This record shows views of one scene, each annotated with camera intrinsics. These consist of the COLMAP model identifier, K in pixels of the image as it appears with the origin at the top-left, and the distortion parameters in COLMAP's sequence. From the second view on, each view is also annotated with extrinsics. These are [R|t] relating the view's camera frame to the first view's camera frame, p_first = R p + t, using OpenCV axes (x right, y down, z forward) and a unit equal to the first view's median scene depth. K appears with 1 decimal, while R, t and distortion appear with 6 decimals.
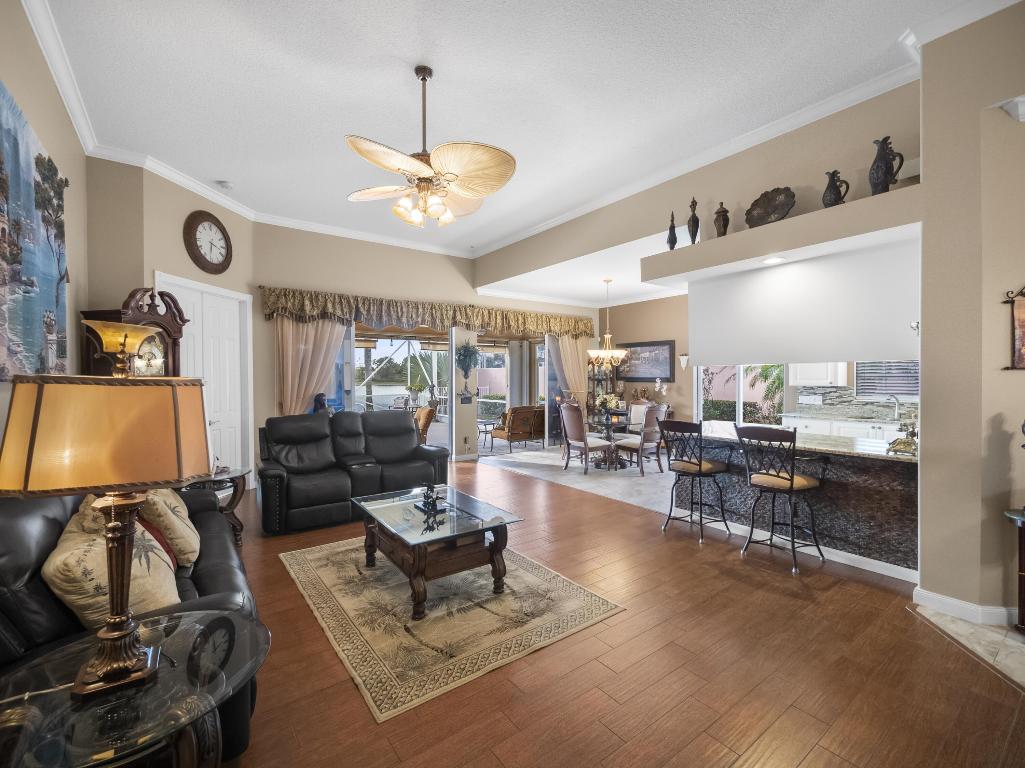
lens RADIAL K [[447.4, 0, 512.5], [0, 447.4, 384.0], [0, 0, 1]] dist [-0.000795, -0.000077]
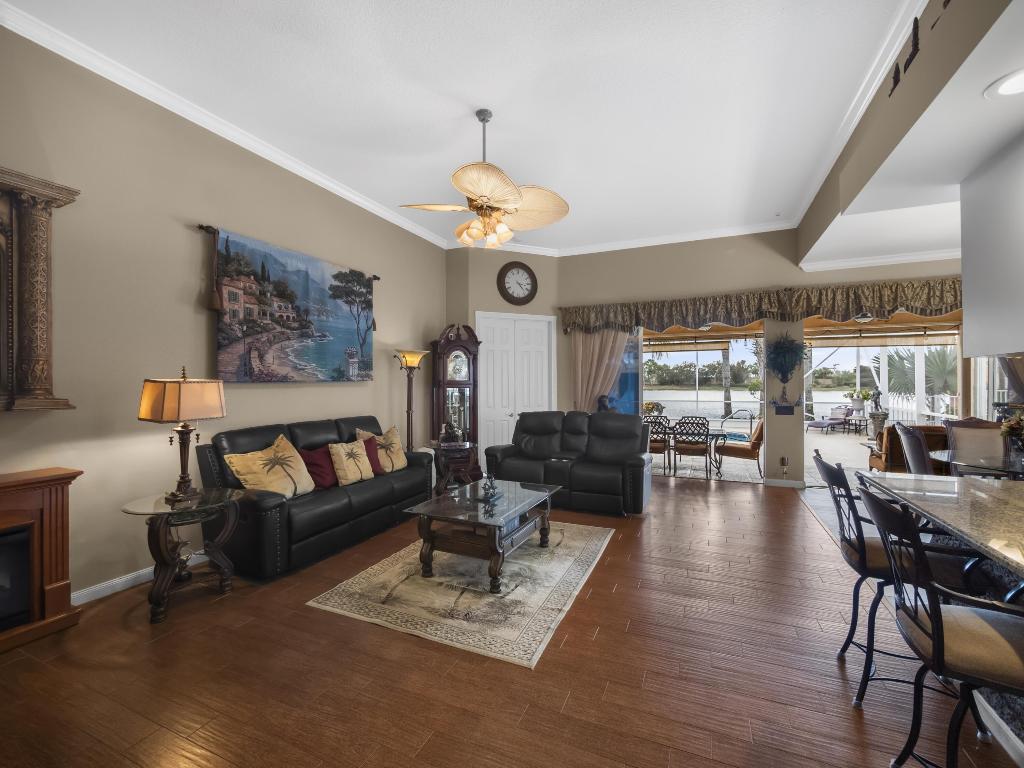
lens RADIAL K [[440.9, 0, 512.0], [0, 440.9, 384.0], [0, 0, 1]] dist [-0.001498, -0.000062]
pose [[0.502478, 0.007338, -0.864559, 0.464040], [-0.014922, 0.999889, -0.000186, -0.003845], [0.864461, 0.012995, 0.502532, 0.286370]]
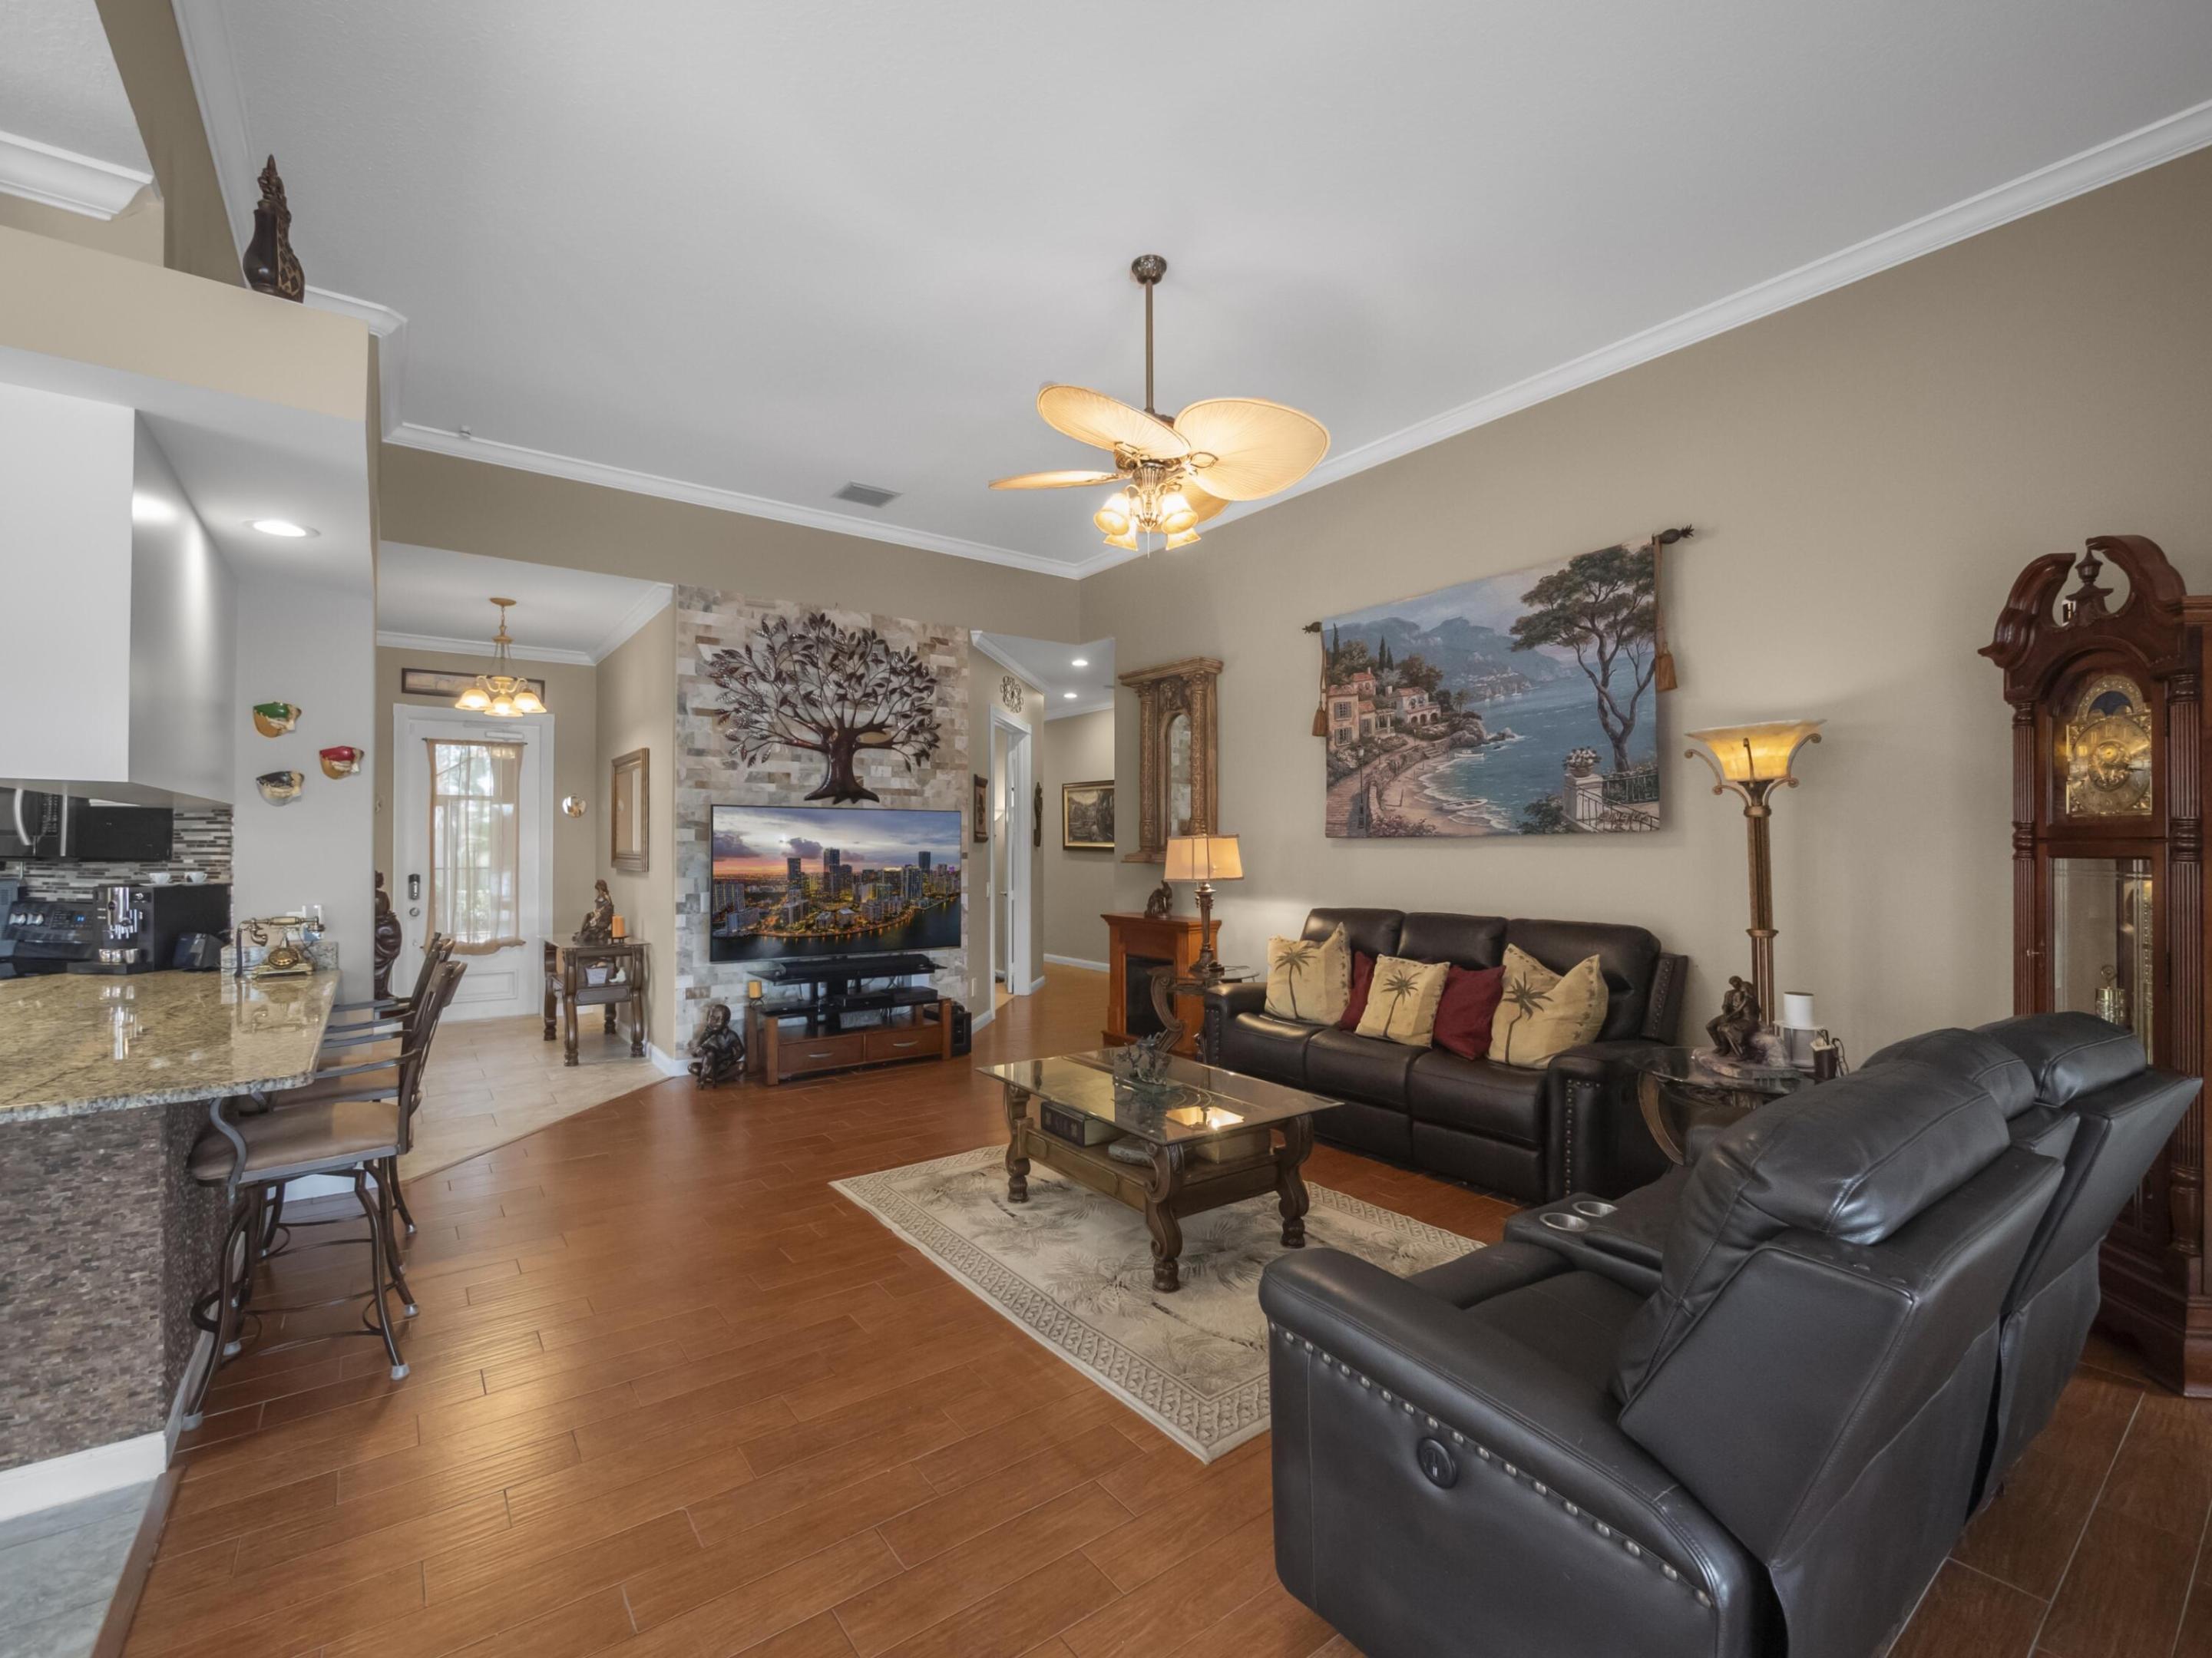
lens RADIAL K [[974.9, 0, 1106.0], [0, 974.9, 829.0], [0, 0, 1]] dist [0.000643, 0.000047]
pose [[-0.999887, 0.008406, -0.012495, -0.072452], [0.008396, 0.999964, 0.000869, -0.011882], [0.012502, 0.000764, -0.999922, 1.243184]]
